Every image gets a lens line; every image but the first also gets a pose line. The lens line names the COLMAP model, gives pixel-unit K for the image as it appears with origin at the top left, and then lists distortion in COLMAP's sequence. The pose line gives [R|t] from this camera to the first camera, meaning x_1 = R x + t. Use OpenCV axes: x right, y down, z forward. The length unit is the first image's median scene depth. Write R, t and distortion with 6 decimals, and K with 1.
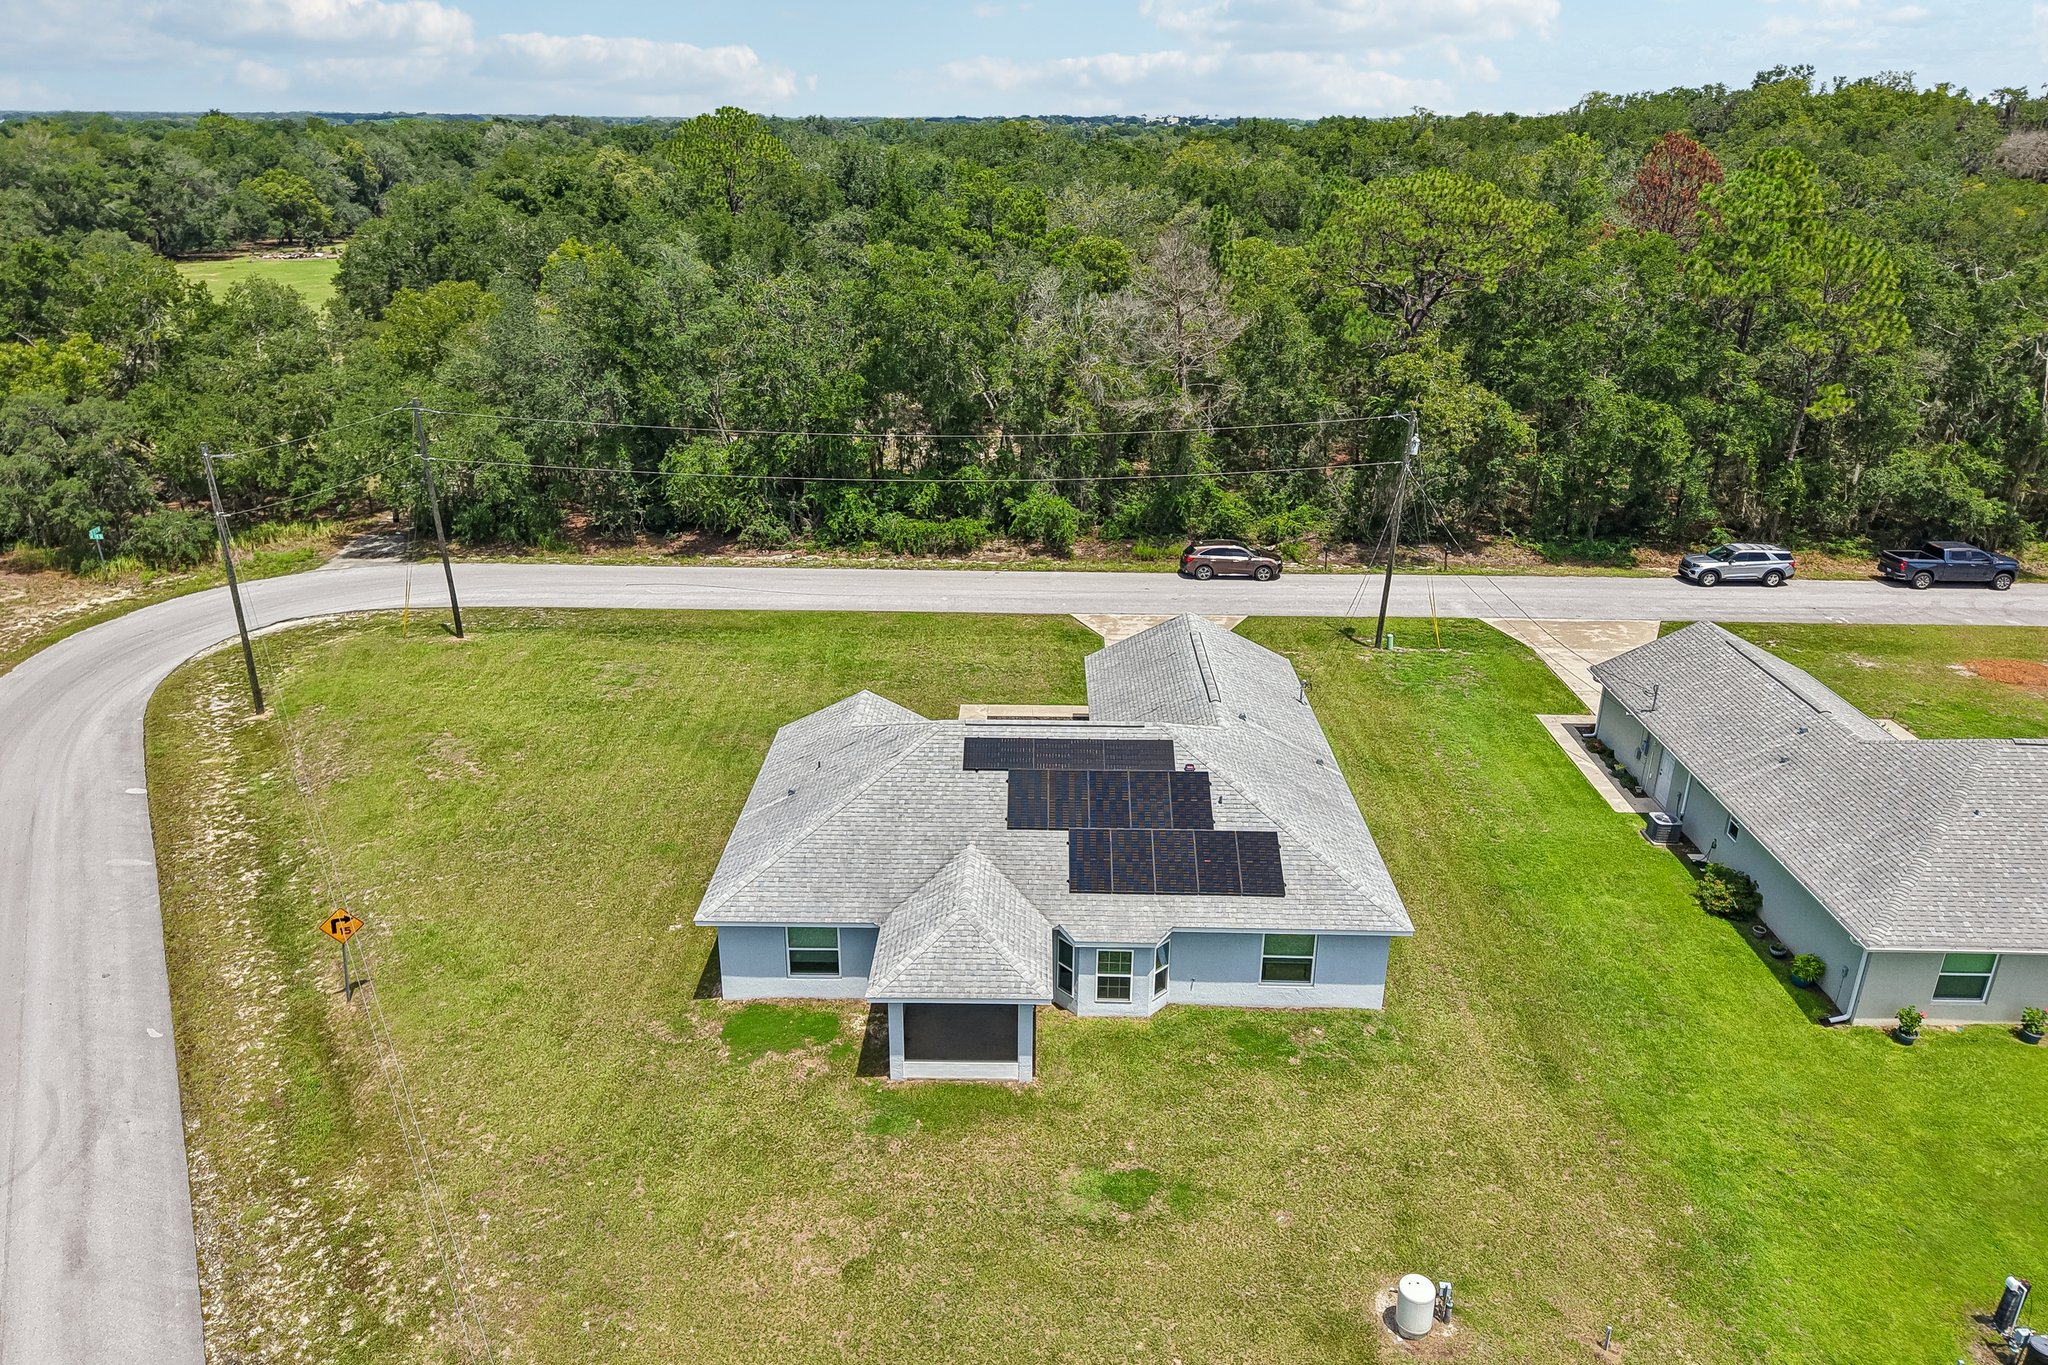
lens RADIAL K [[1406.4, 0, 1015.0], [0, 1406.4, 629.7], [0, 0, 1]] dist [0.023757, -0.023999]
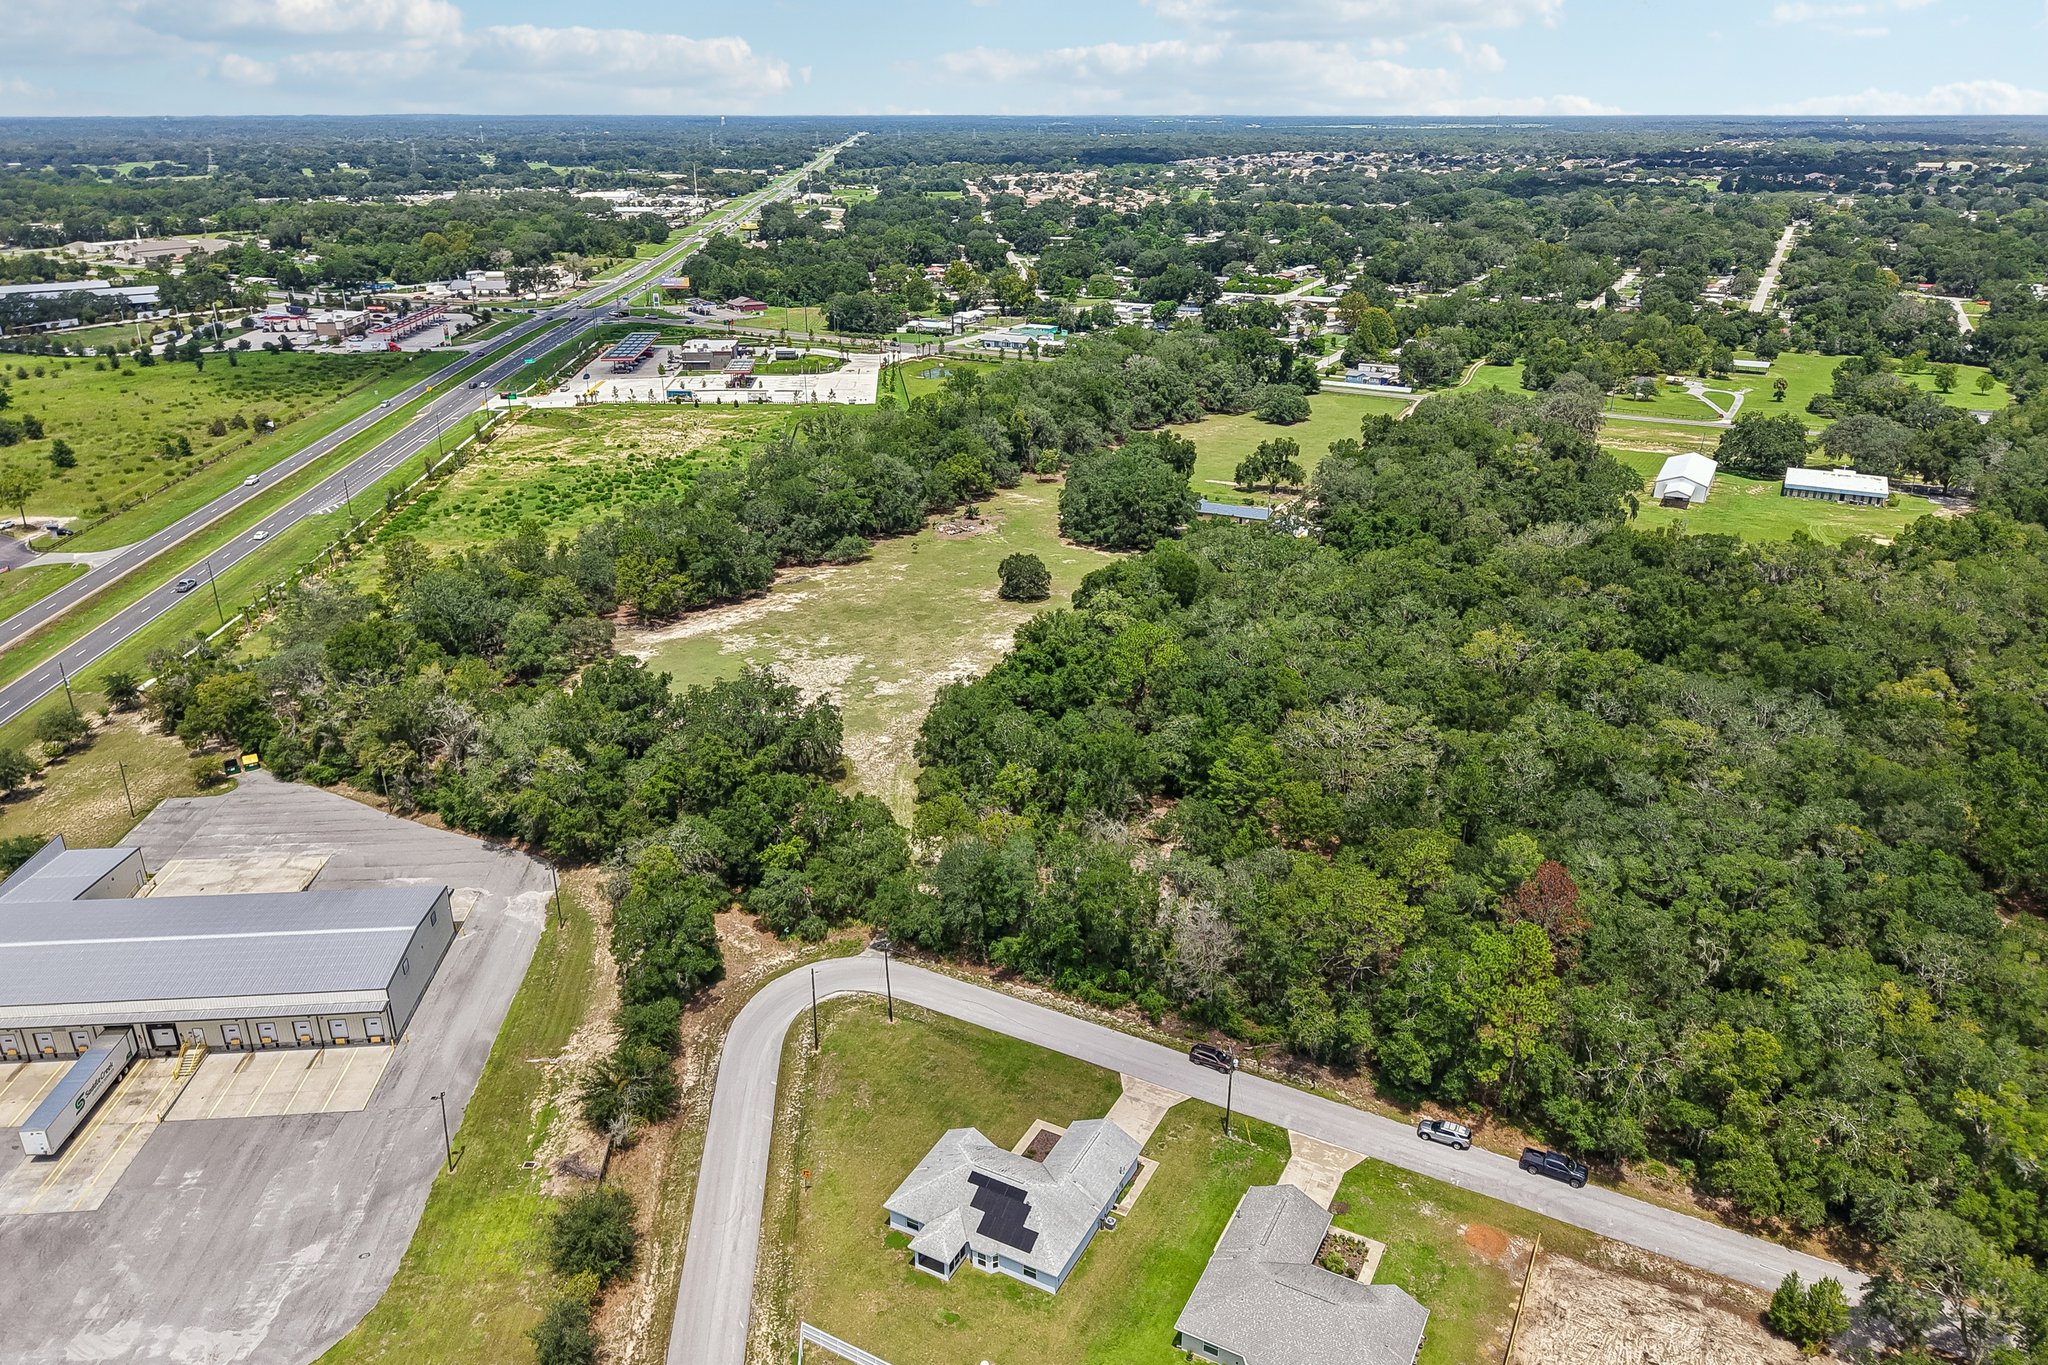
lens RADIAL K [[1397.0, 0, 1003.5], [0, 1397.0, 681.3], [0, 0, 1]] dist [0.011023, -0.000221]
pose [[0.885114, 0.162200, -0.436192, 1.286967], [-0.145518, 0.986758, 0.071648, -1.313475], [0.442037, 0.000057, 0.896997, -1.931491]]
